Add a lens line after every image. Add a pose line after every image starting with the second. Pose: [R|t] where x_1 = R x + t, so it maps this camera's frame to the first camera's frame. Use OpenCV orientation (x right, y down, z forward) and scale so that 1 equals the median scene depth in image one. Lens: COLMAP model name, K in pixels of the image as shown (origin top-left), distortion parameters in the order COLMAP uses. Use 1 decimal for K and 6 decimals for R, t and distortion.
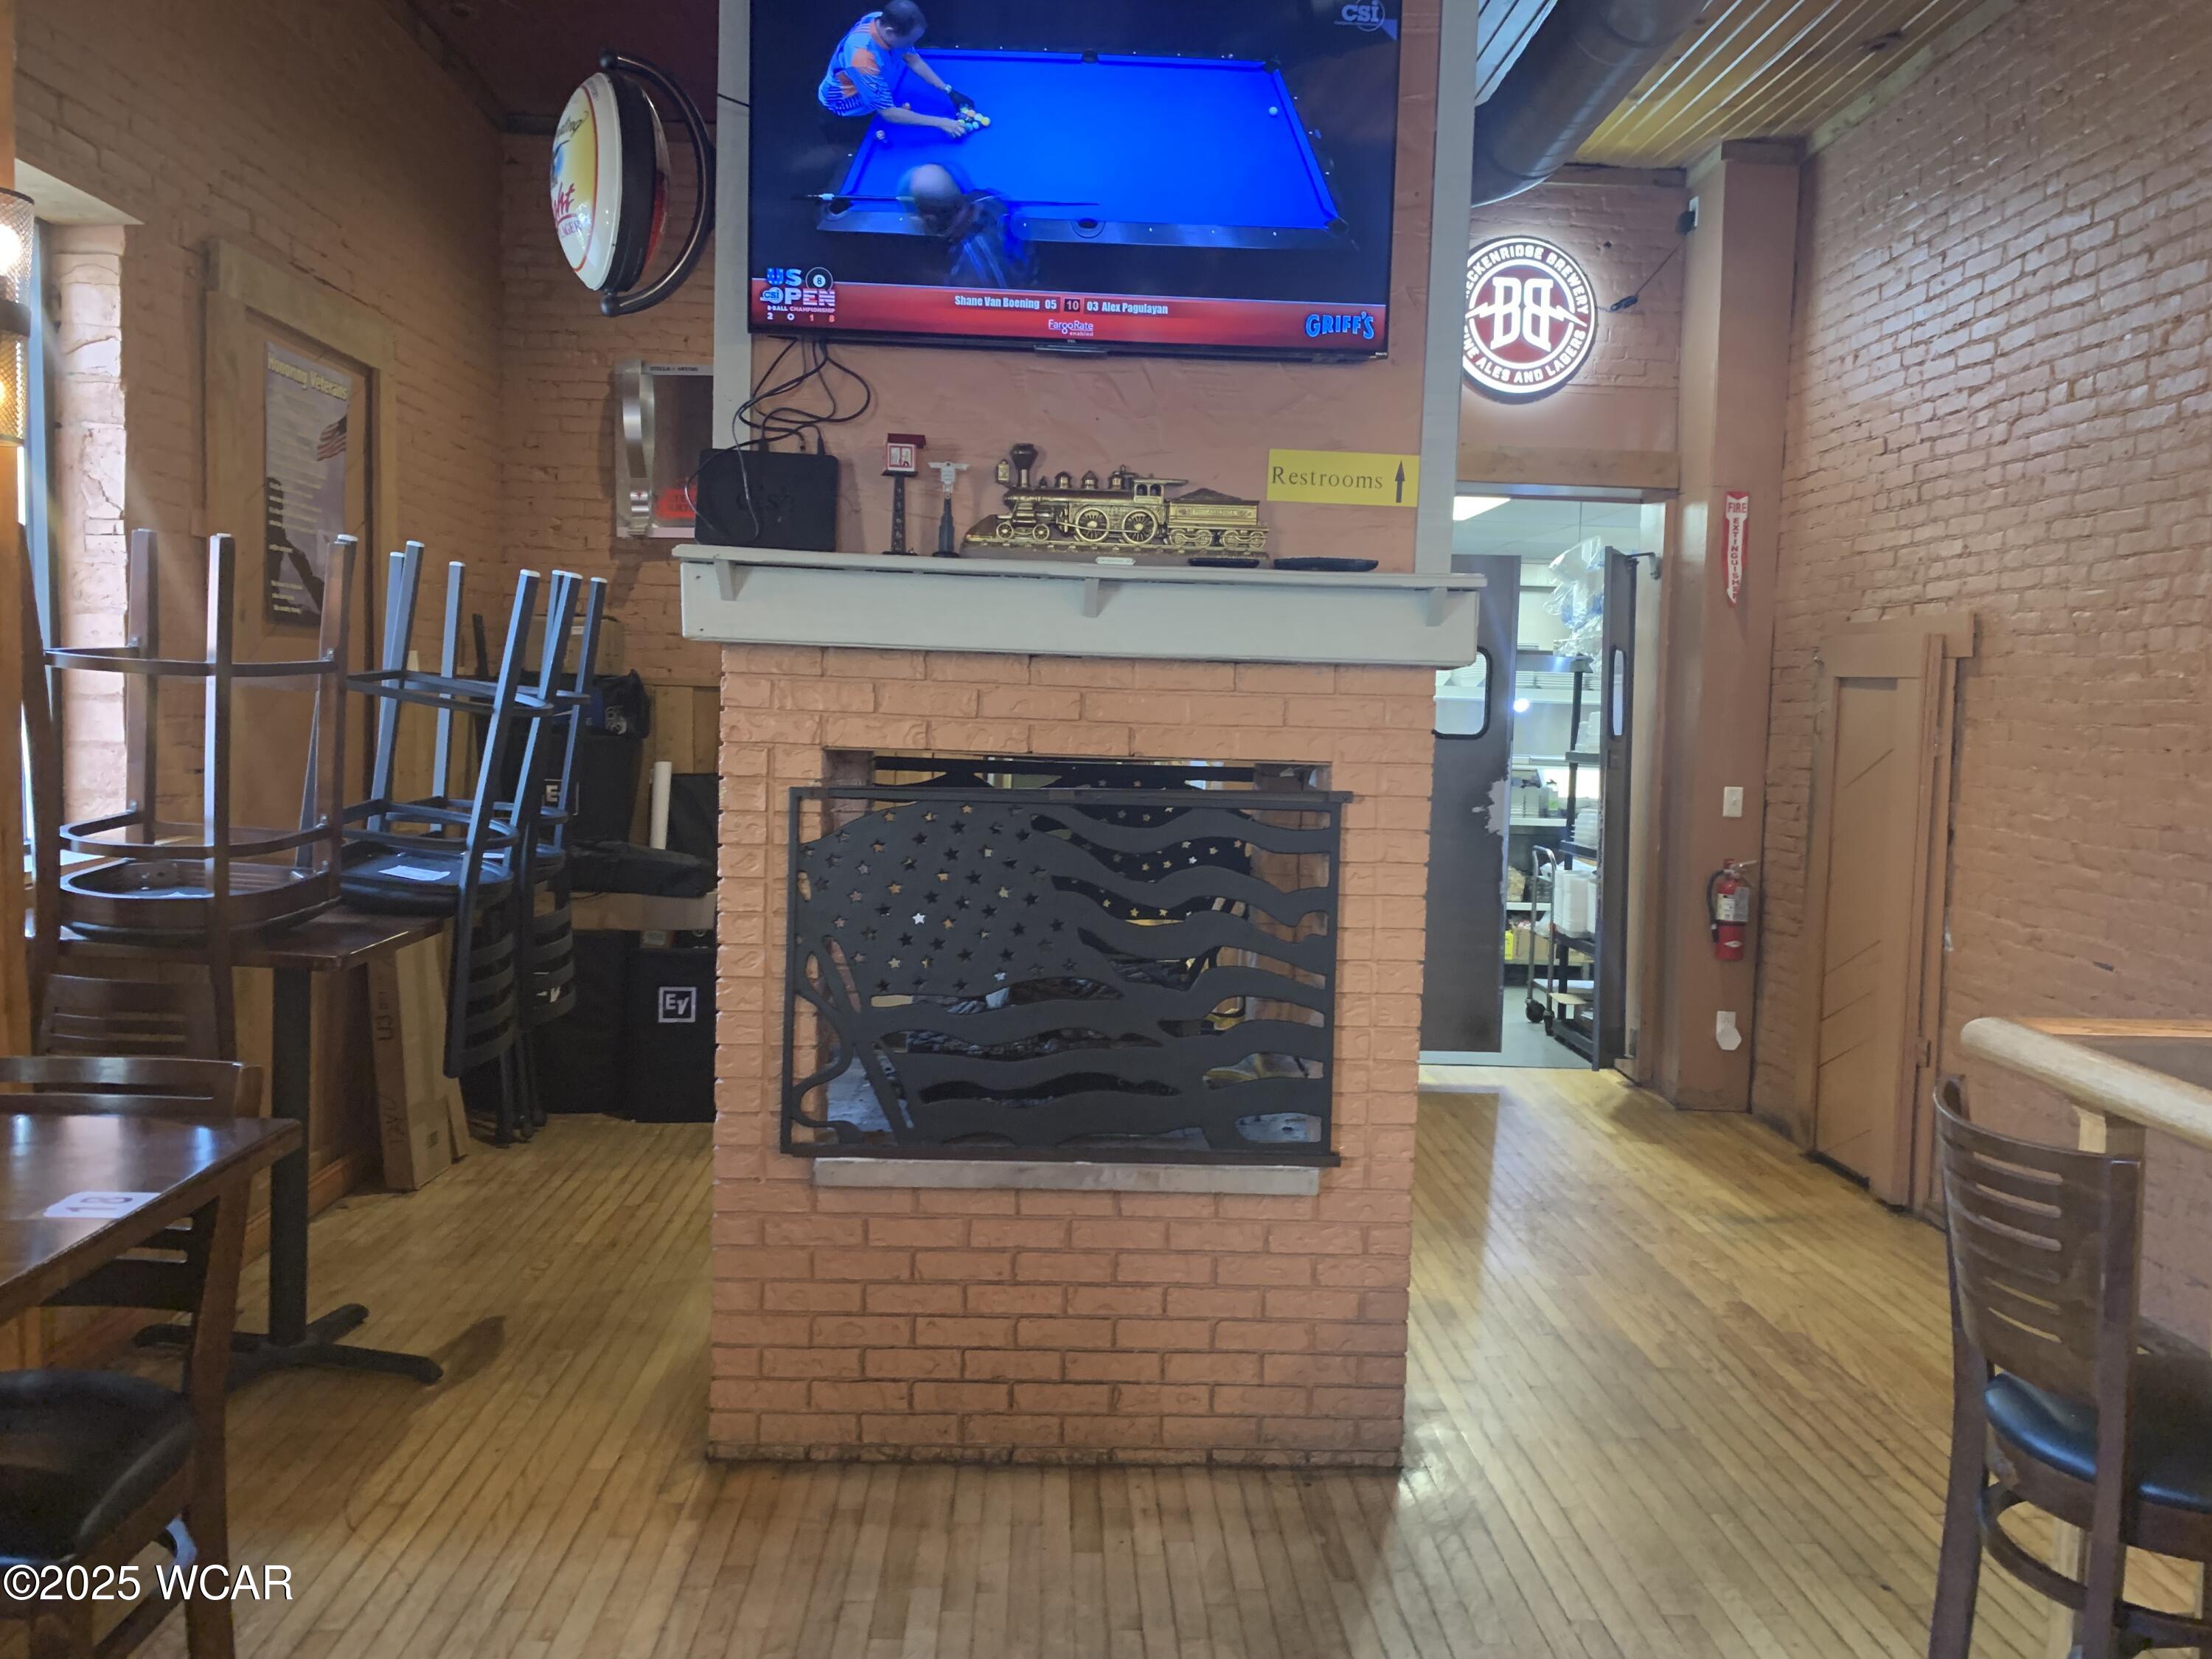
lens RADIAL K [[1714.6, 0, 1113.3], [0, 1714.6, 796.5], [0, 0, 1]] dist [0.034627, -0.027178]
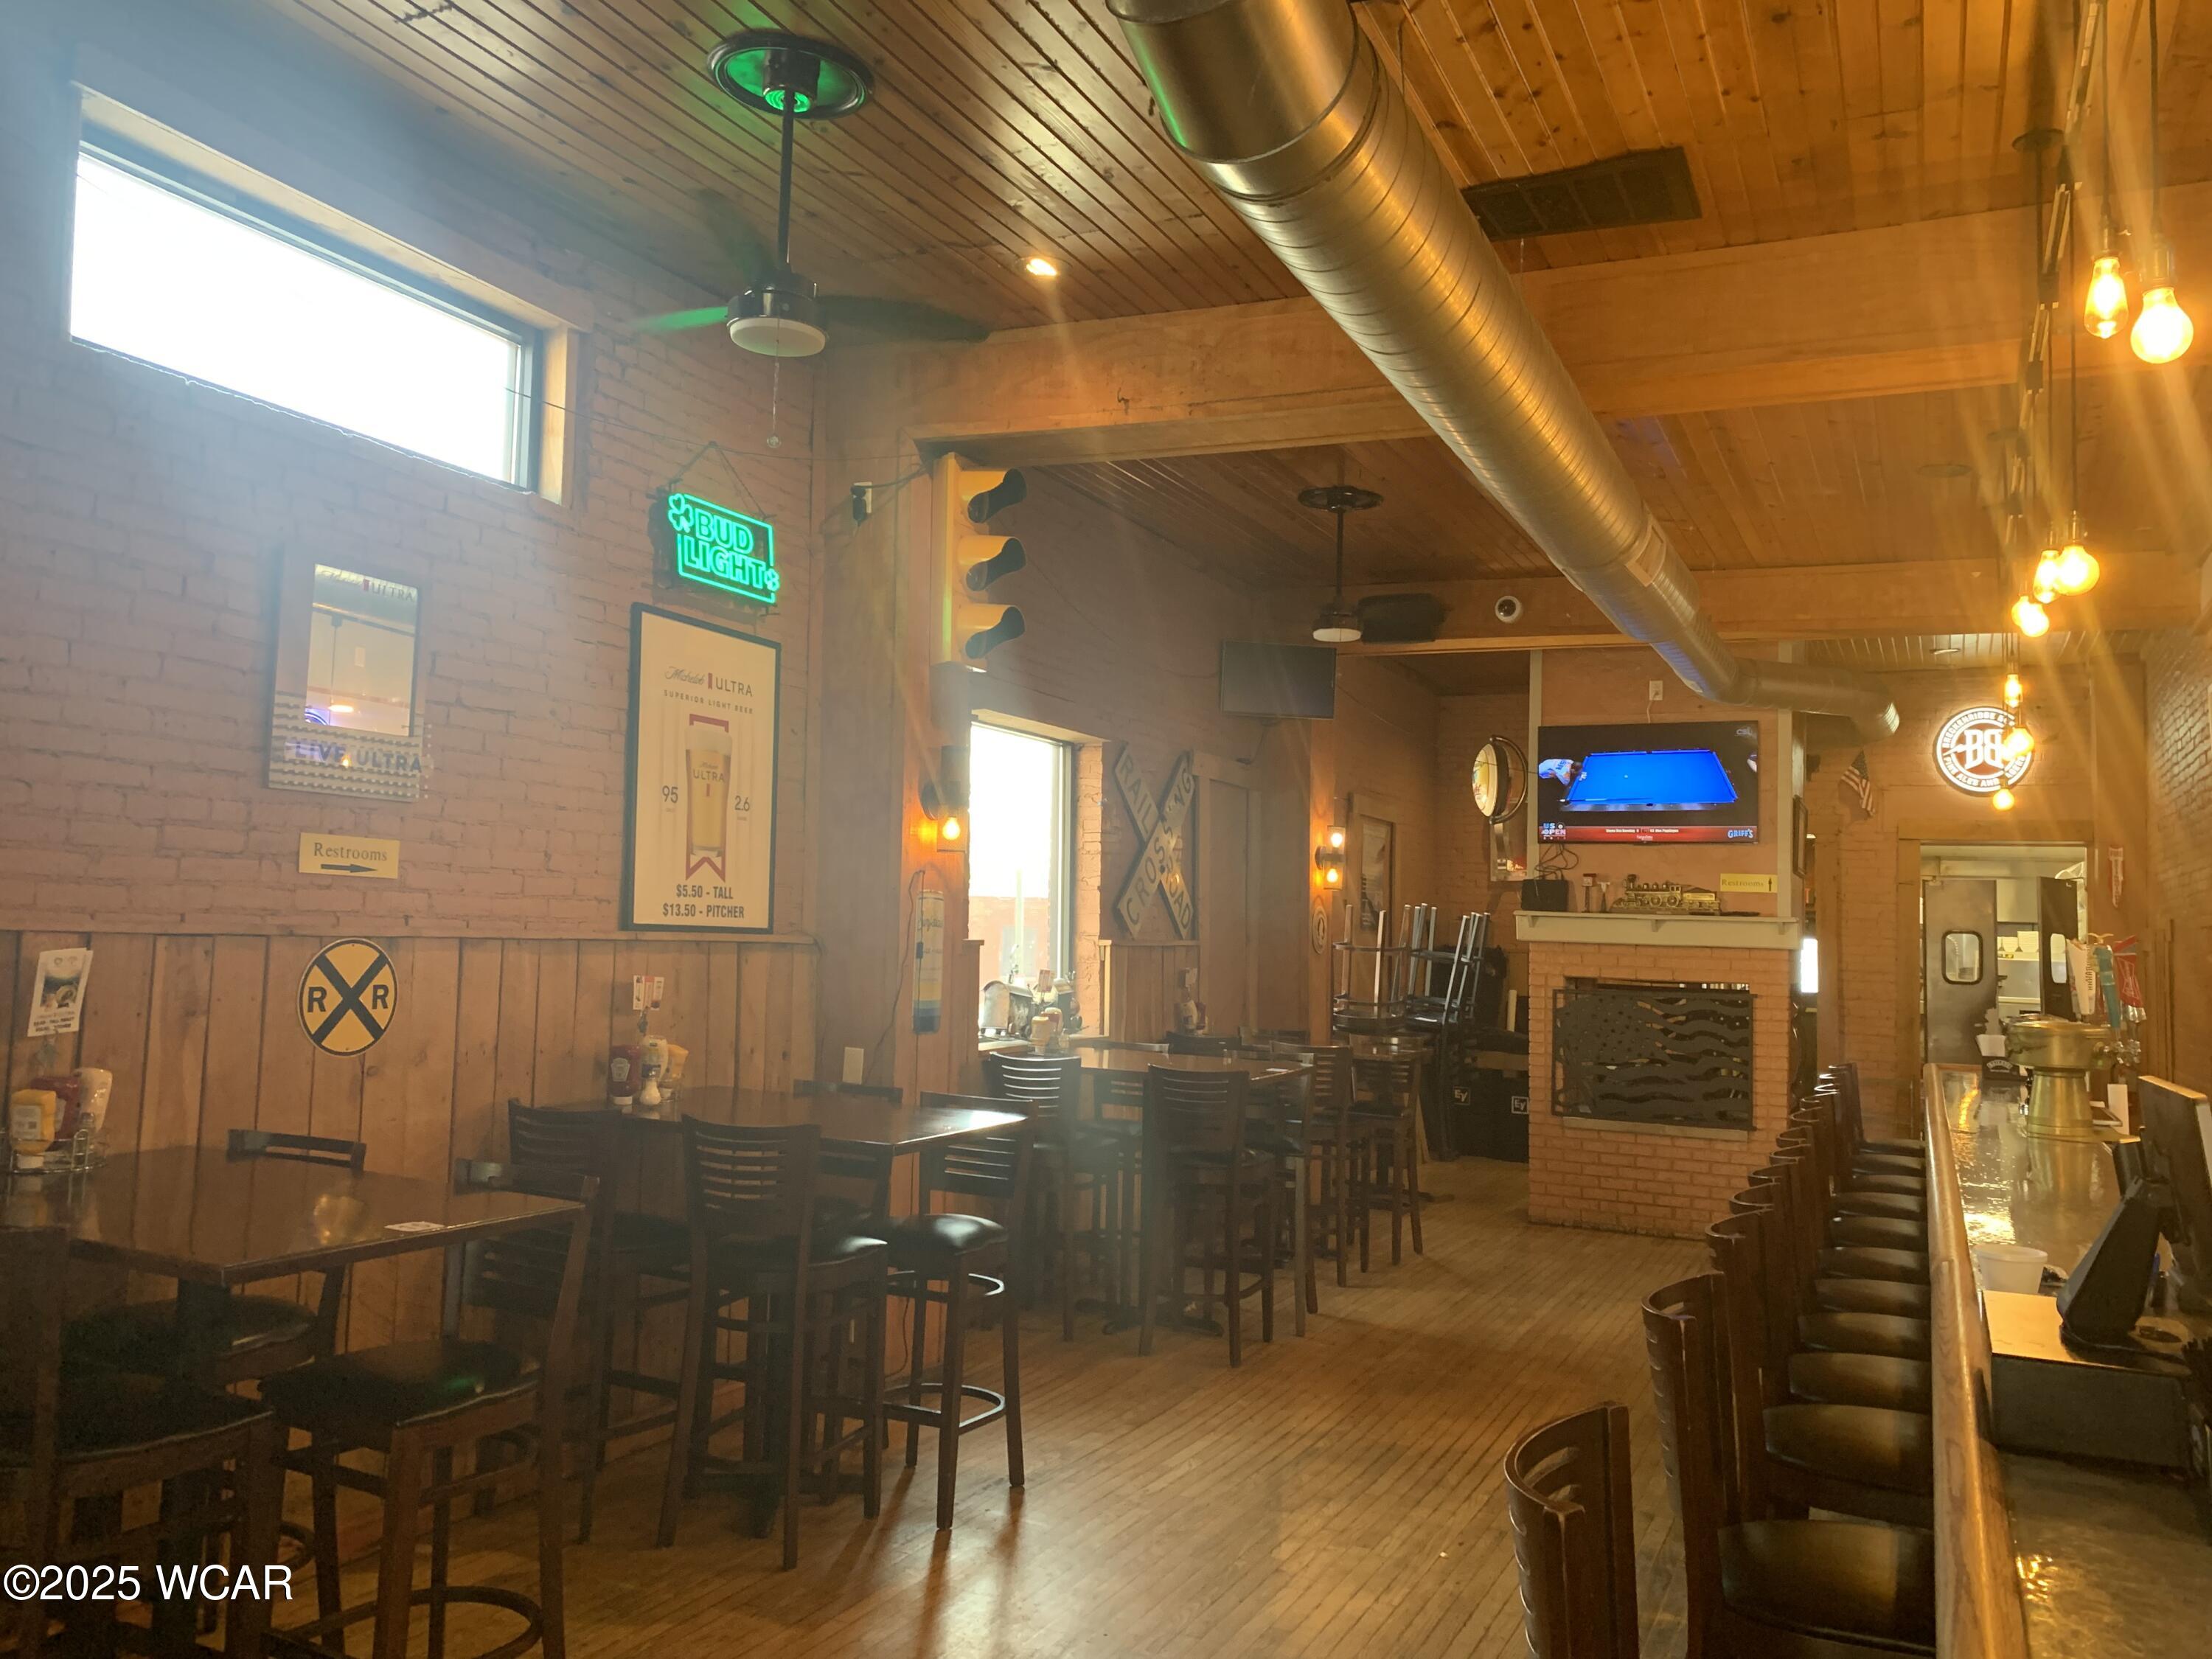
lens RADIAL K [[1714.6, 0, 1136.7], [0, 1714.6, 795.4], [0, 0, 1]] dist [0.034627, -0.027178]
pose [[0.890036, -0.040219, -0.454113, 0.529672], [-0.028949, 0.989105, -0.144338, 0.111254], [0.454971, 0.141612, 0.879174, -1.975003]]
